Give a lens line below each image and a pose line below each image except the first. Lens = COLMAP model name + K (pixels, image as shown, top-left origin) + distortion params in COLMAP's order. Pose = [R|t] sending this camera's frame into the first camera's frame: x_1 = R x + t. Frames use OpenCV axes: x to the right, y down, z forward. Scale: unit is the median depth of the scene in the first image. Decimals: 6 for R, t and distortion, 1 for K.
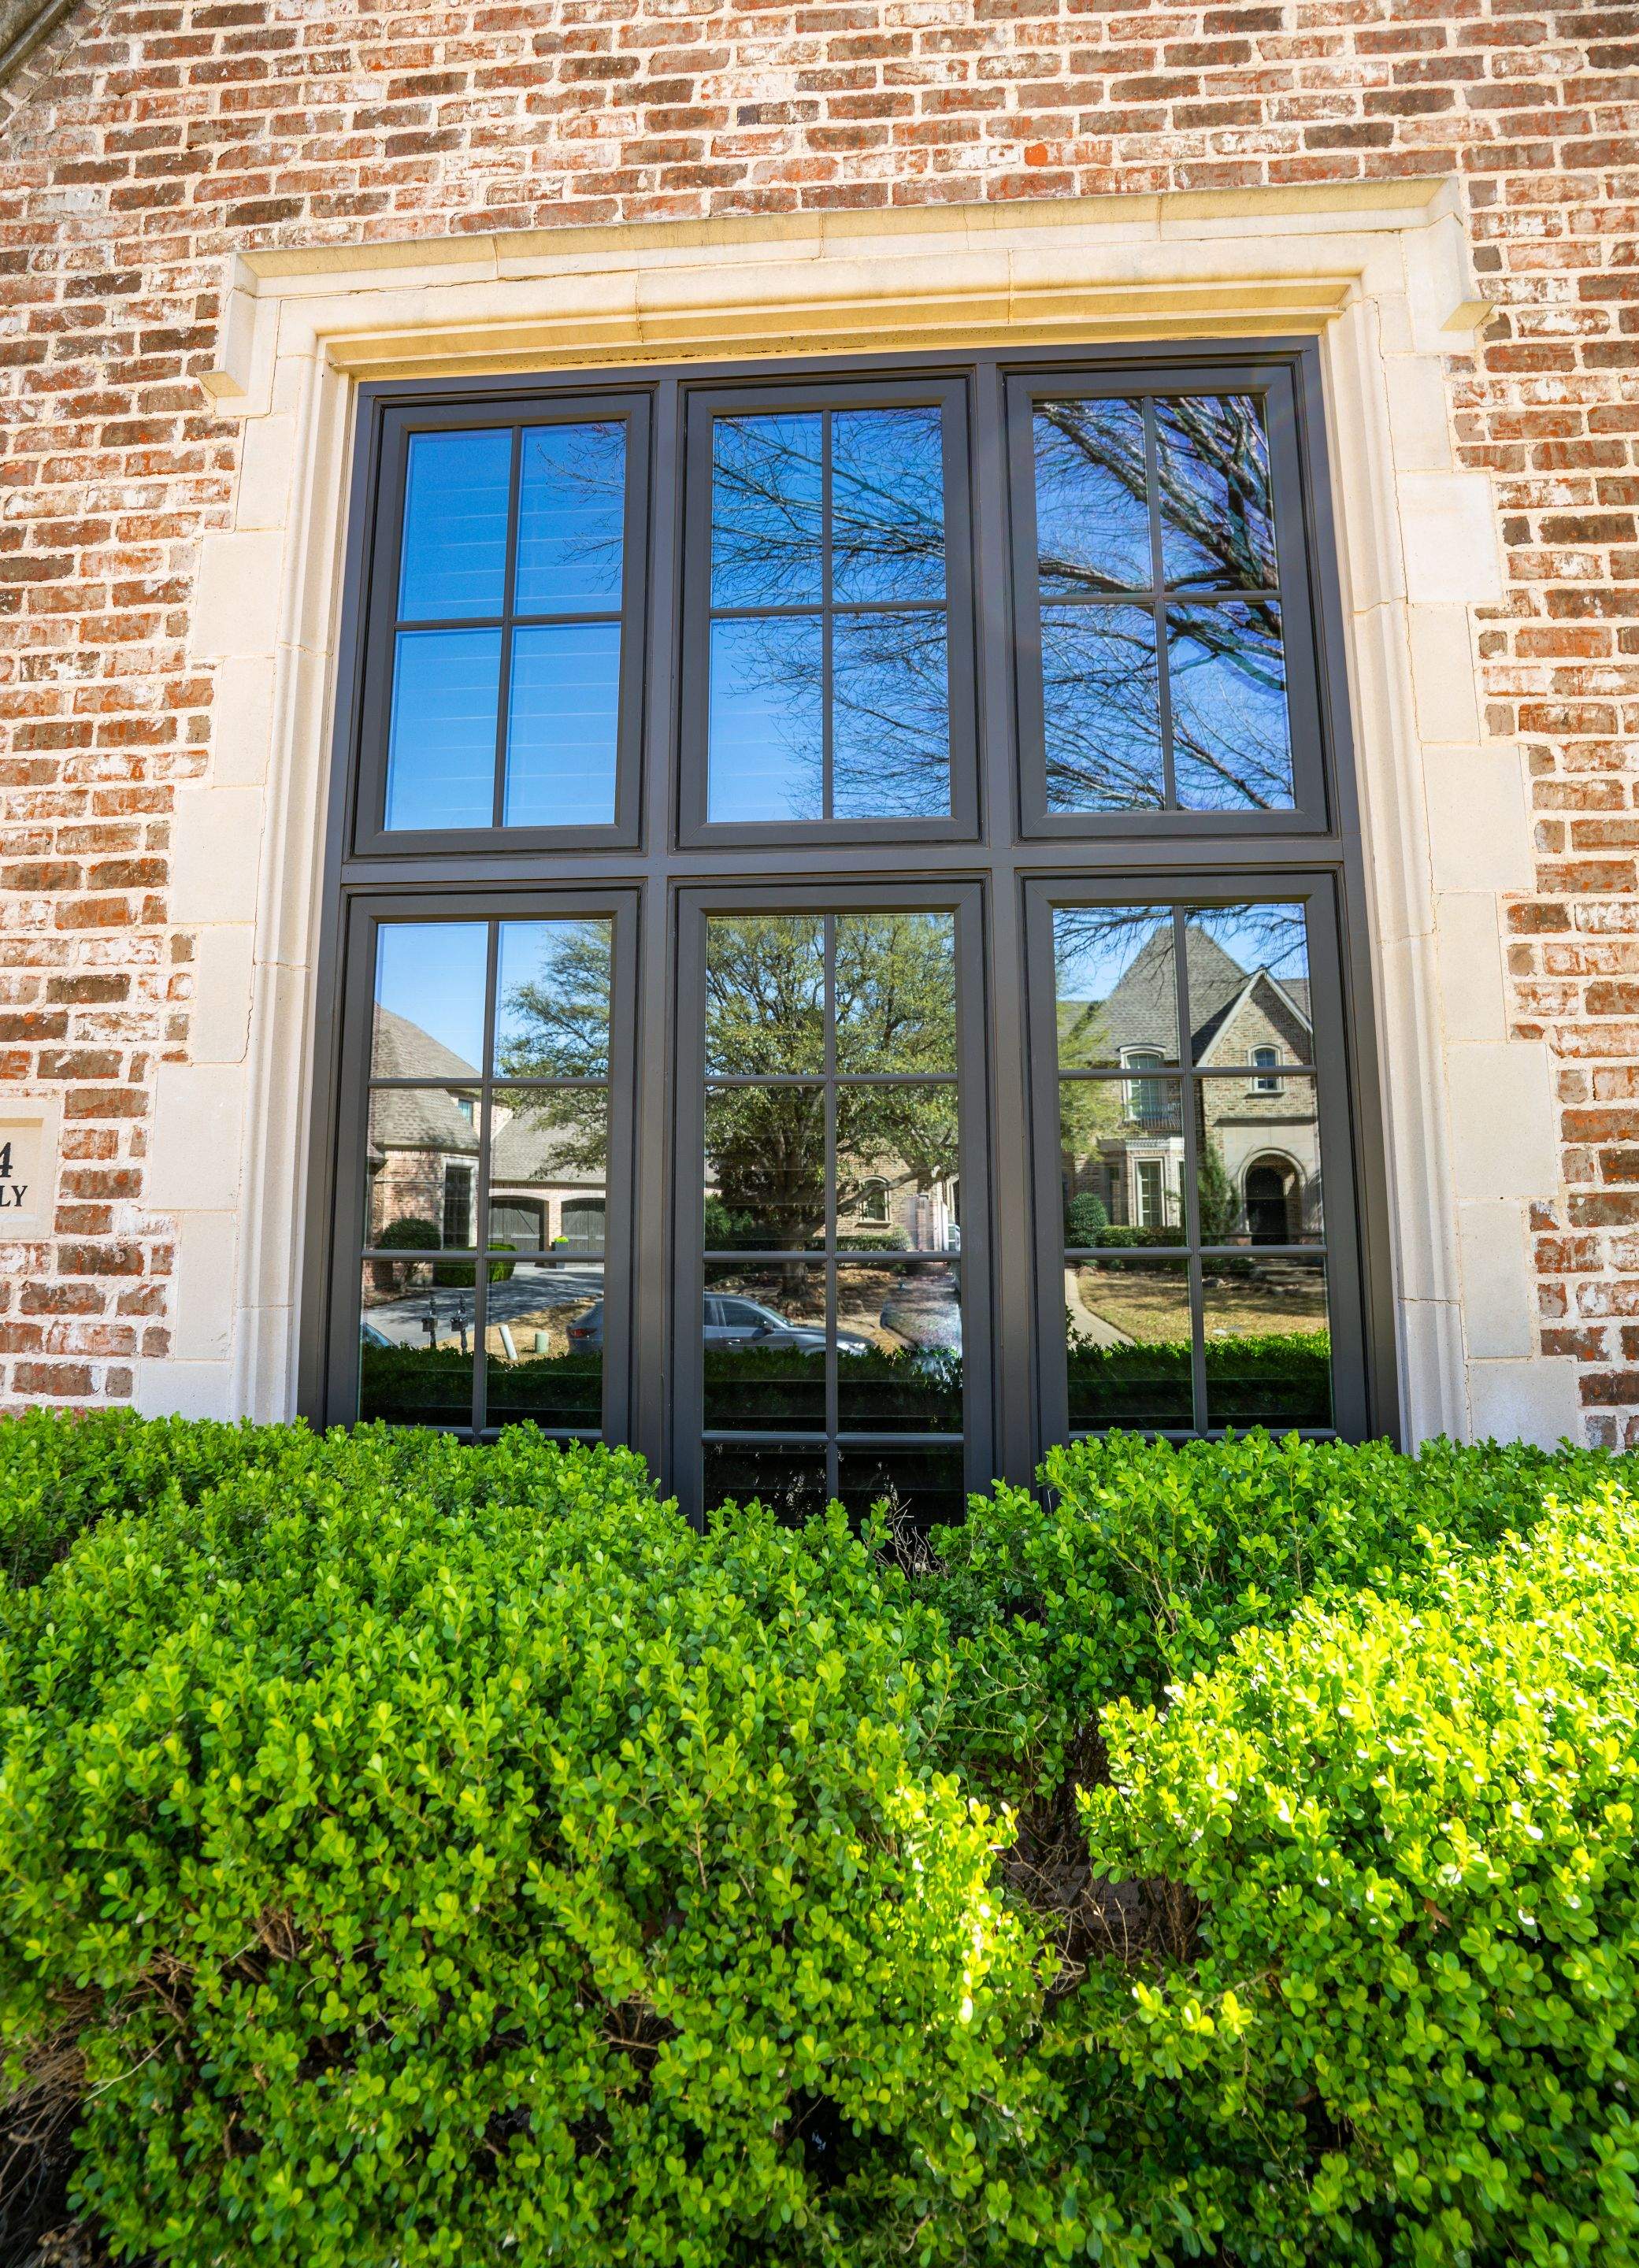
lens RADIAL K [[1185.5, 0, 830.2], [0, 1185.5, 1027.8], [0, 0, 1]] dist [-0.046167, 0.017429]
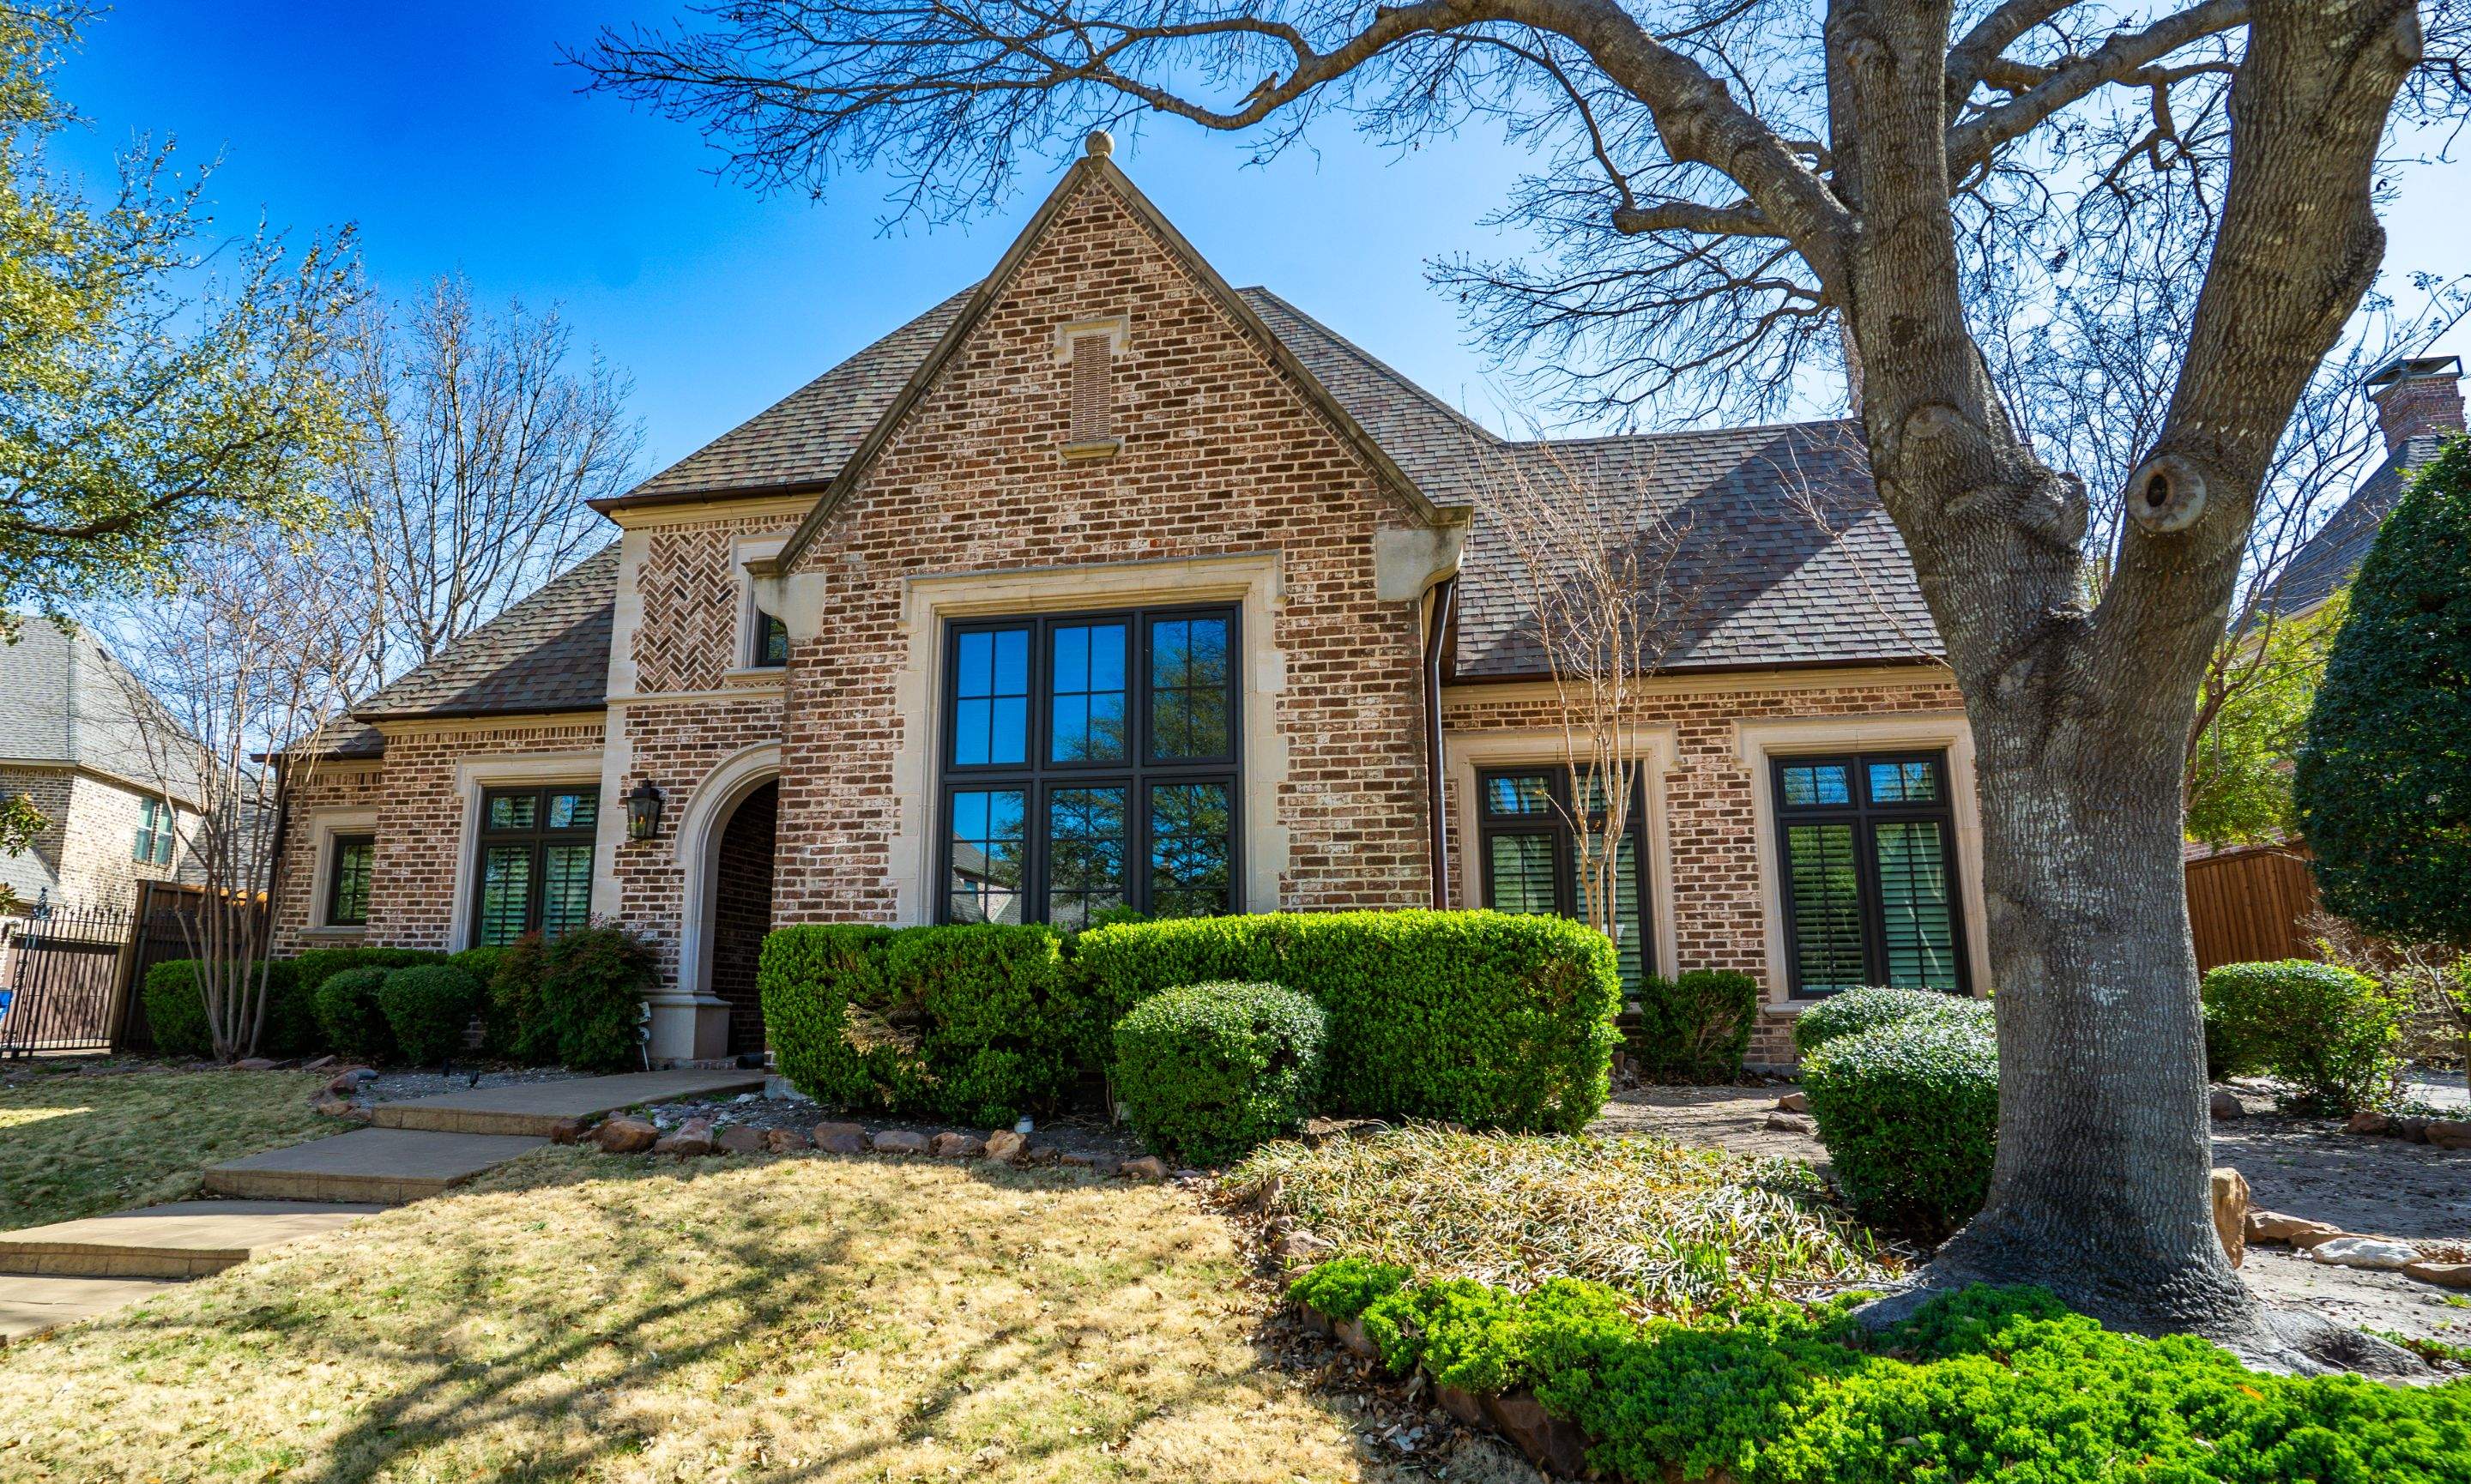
lens RADIAL K [[1252.4, 0, 1167.0], [0, 1252.4, 744.4], [0, 0, 1]] dist [-0.063140, 0.001250]
pose [[0.991053, -0.019772, -0.131993, 0.661657], [0.012778, 0.998479, -0.053625, -0.028922], [0.132852, 0.051459, 0.989799, -2.356597]]
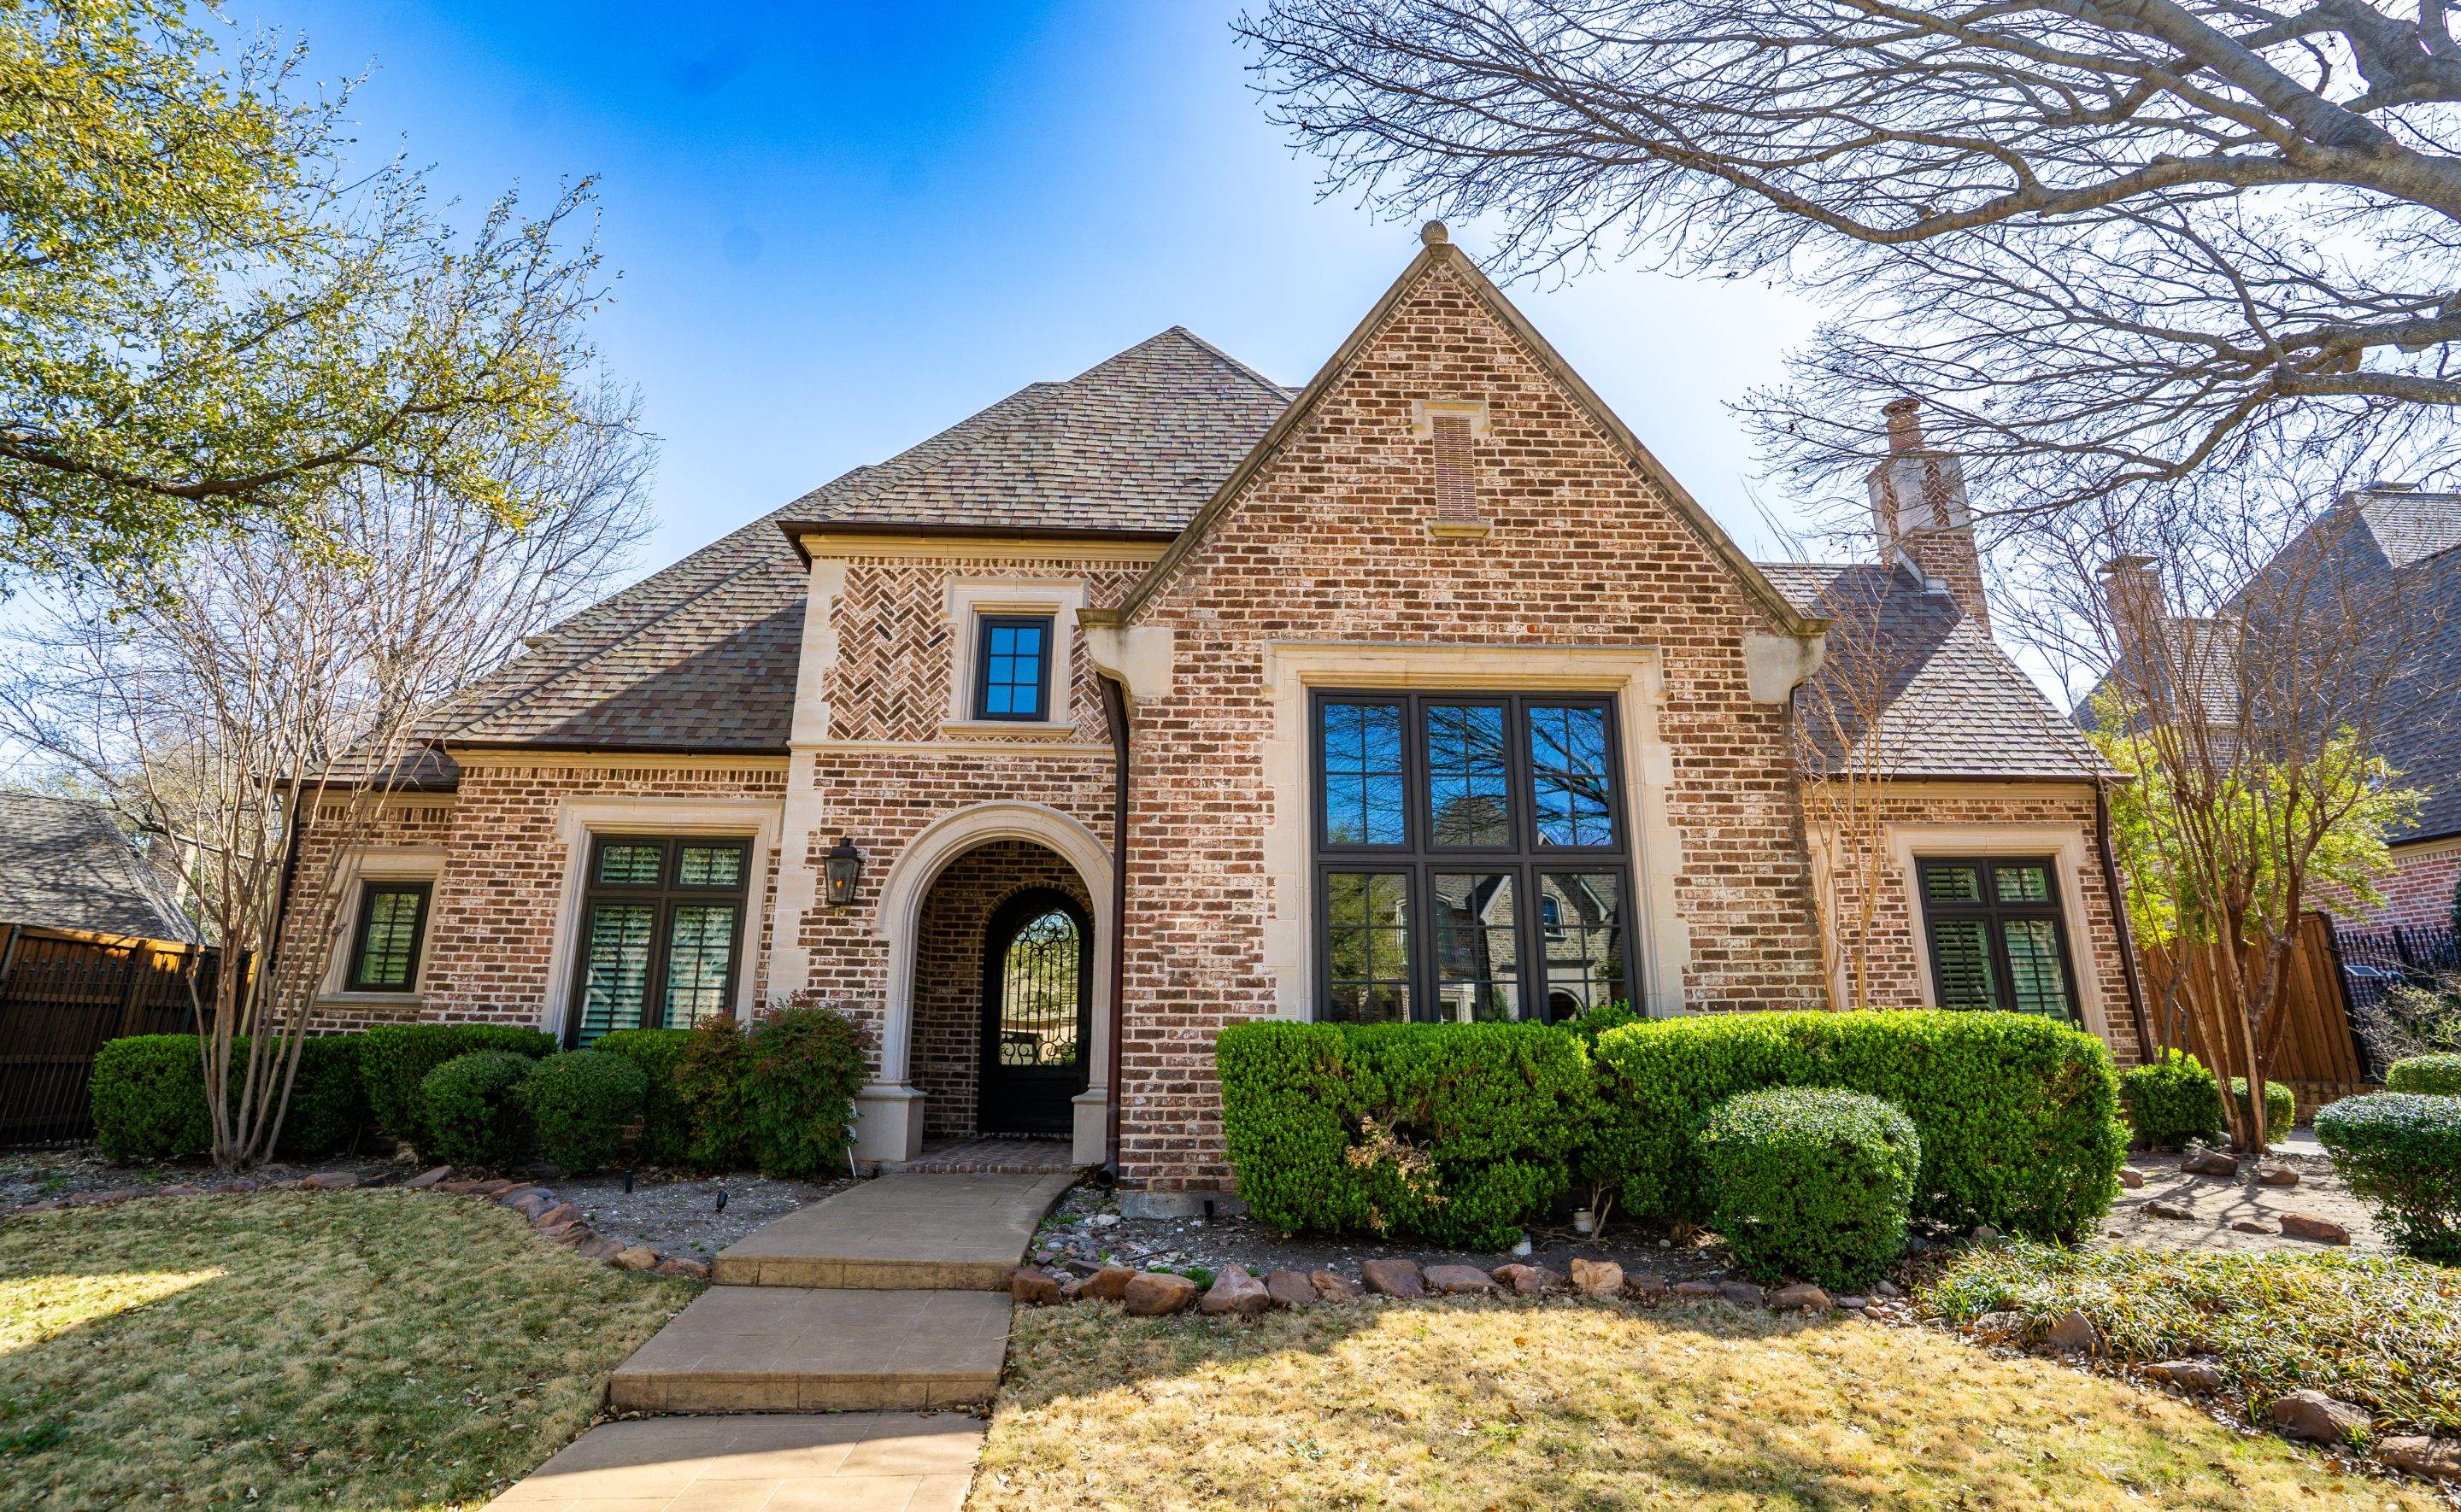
lens RADIAL K [[1165.1, 0, 1237.6], [0, 1165.1, 705.0], [0, 0, 1]] dist [-0.072071, 0.019023]
pose [[0.994252, 0.037252, 0.100371, -0.932377], [-0.022559, 0.989359, -0.143734, -0.082363], [-0.104657, 0.140644, 0.984513, -2.004826]]
